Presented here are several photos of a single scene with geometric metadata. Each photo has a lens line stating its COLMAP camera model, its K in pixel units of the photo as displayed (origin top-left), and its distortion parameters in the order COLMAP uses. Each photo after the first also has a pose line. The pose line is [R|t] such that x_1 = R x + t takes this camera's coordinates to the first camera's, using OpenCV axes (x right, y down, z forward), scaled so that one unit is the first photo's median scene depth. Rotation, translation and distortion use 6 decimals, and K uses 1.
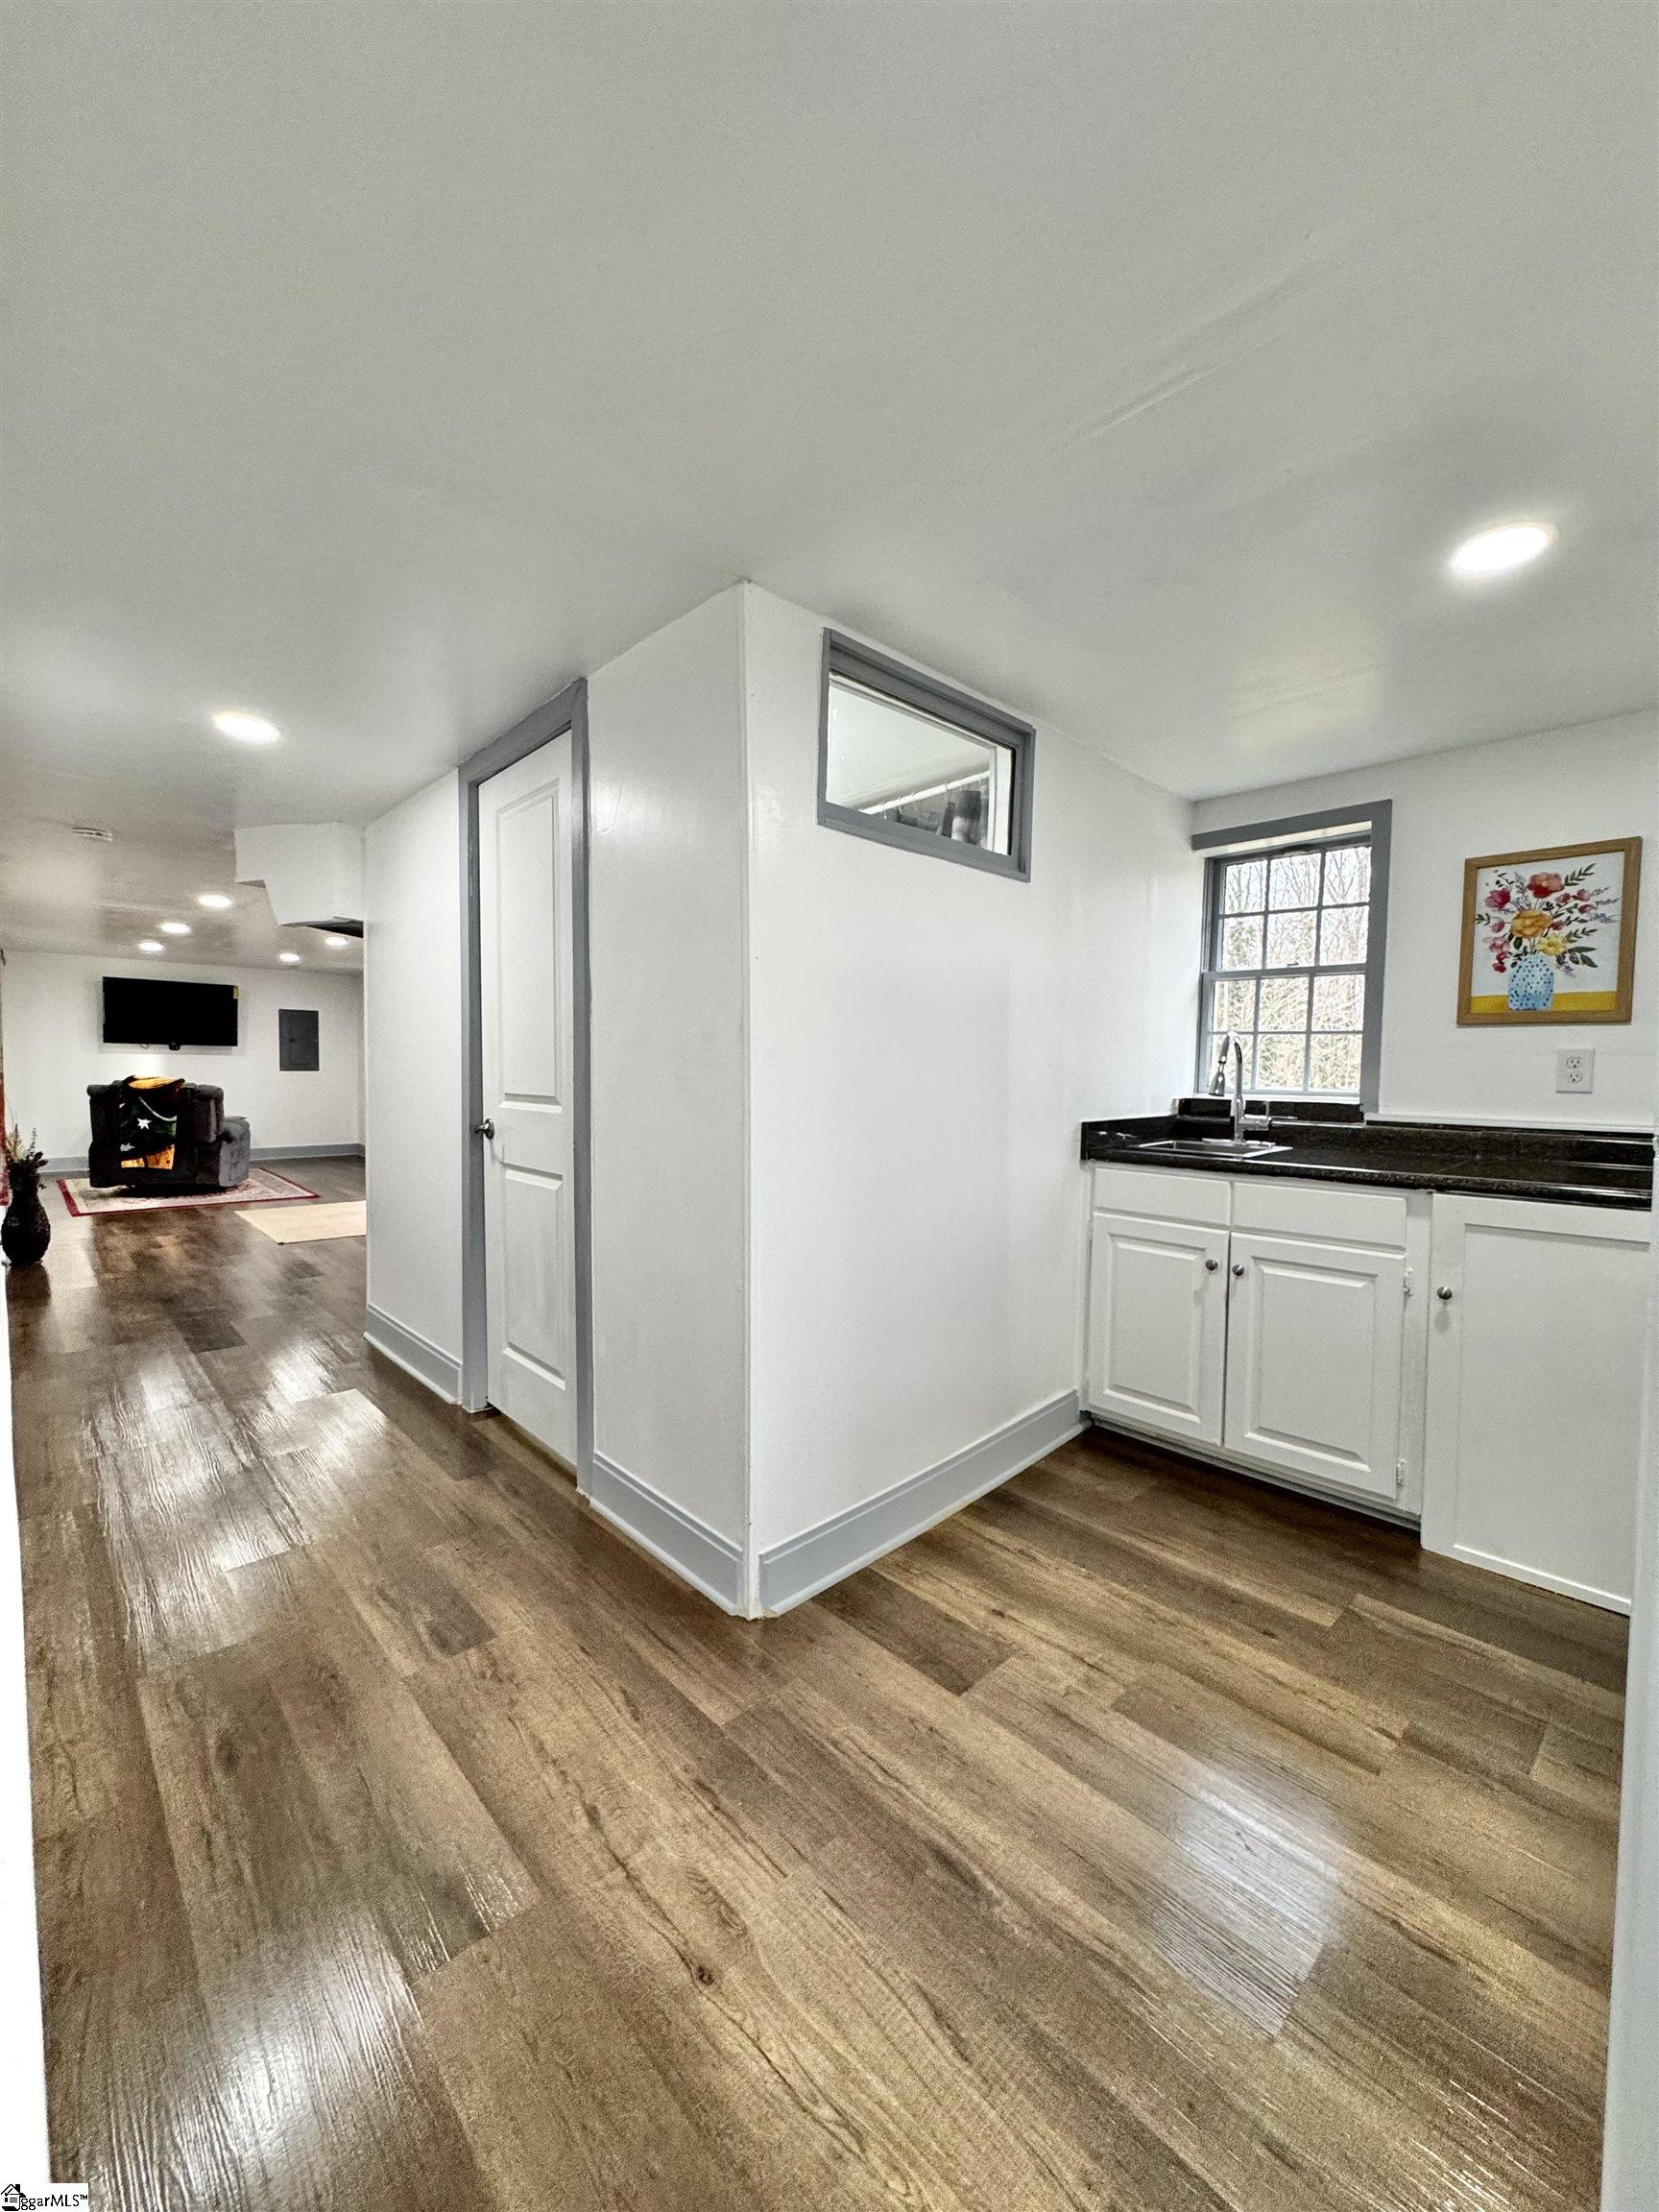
lens RADIAL K [[880.0, 0, 825.9], [0, 880.0, 1093.1], [0, 0, 1]] dist [0.000434, 0.000034]
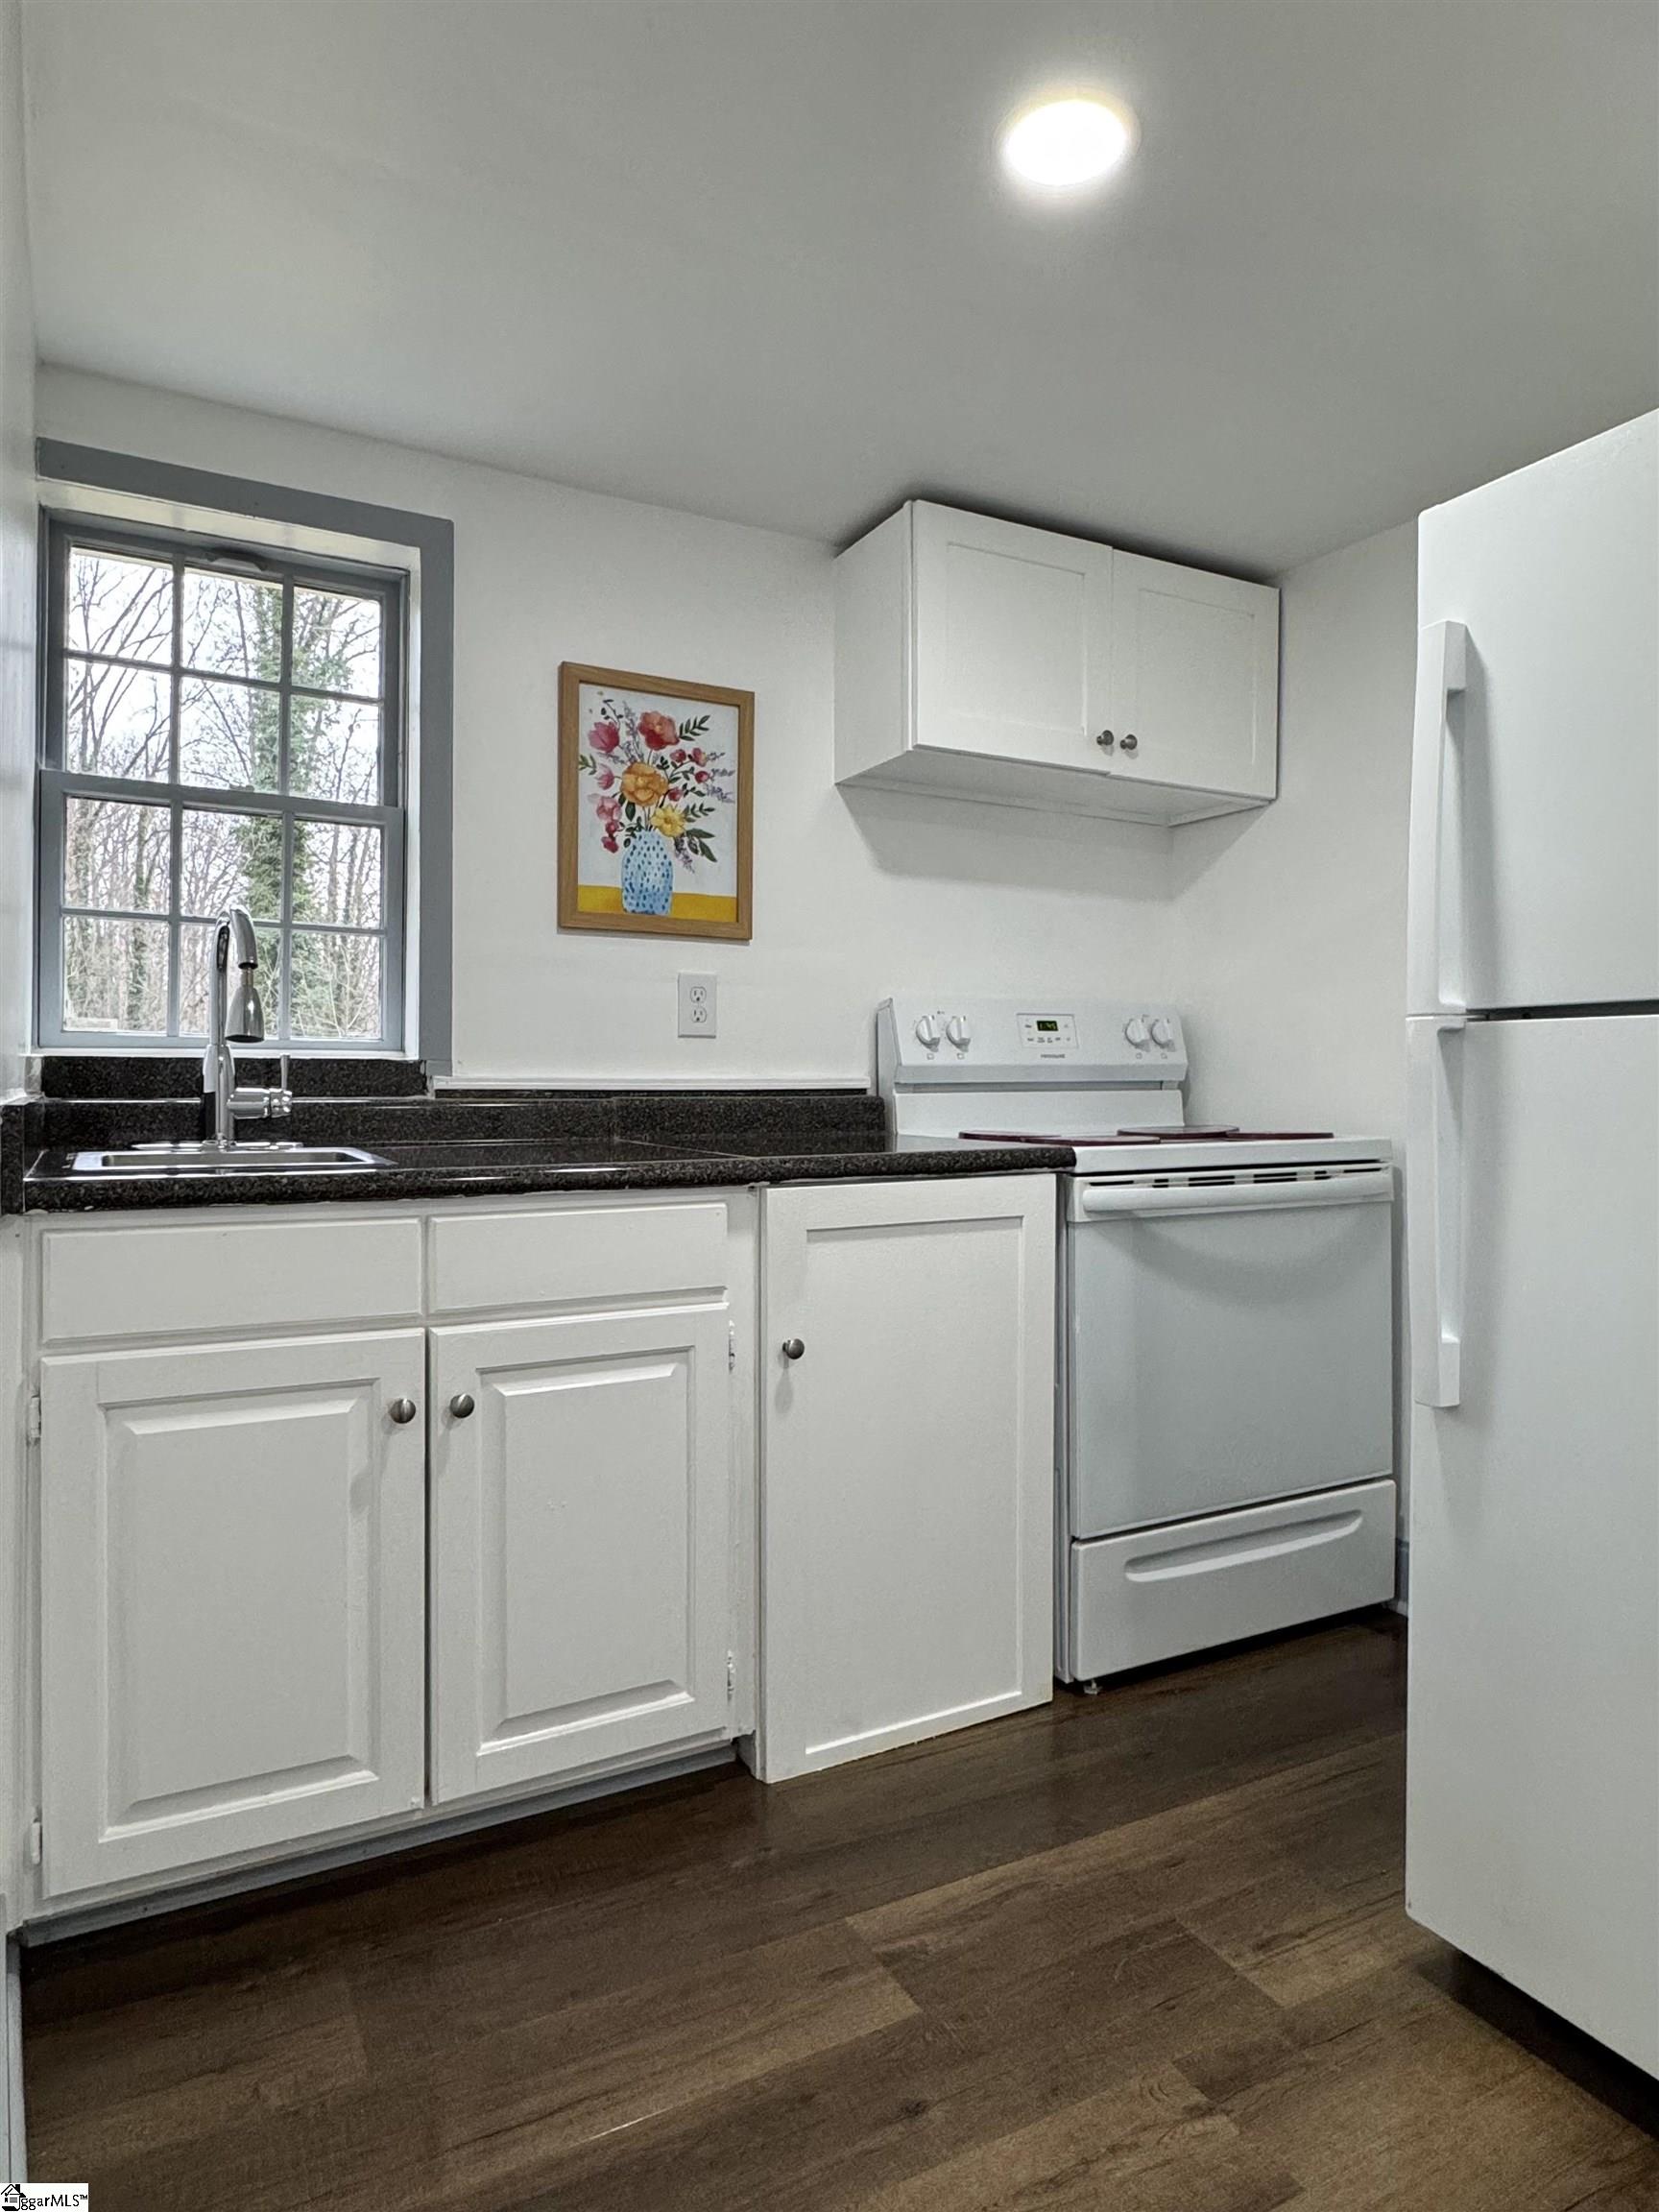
lens RADIAL K [[1338.1, 0, 830.9], [0, 1338.1, 1099.1], [0, 0, 1]] dist [0.005438, 0.000852]
pose [[0.261109, -0.025226, 0.964980, -0.150380], [0.028094, 0.999434, 0.018525, 0.031645], [-0.964900, 0.022274, 0.261670, 0.605587]]
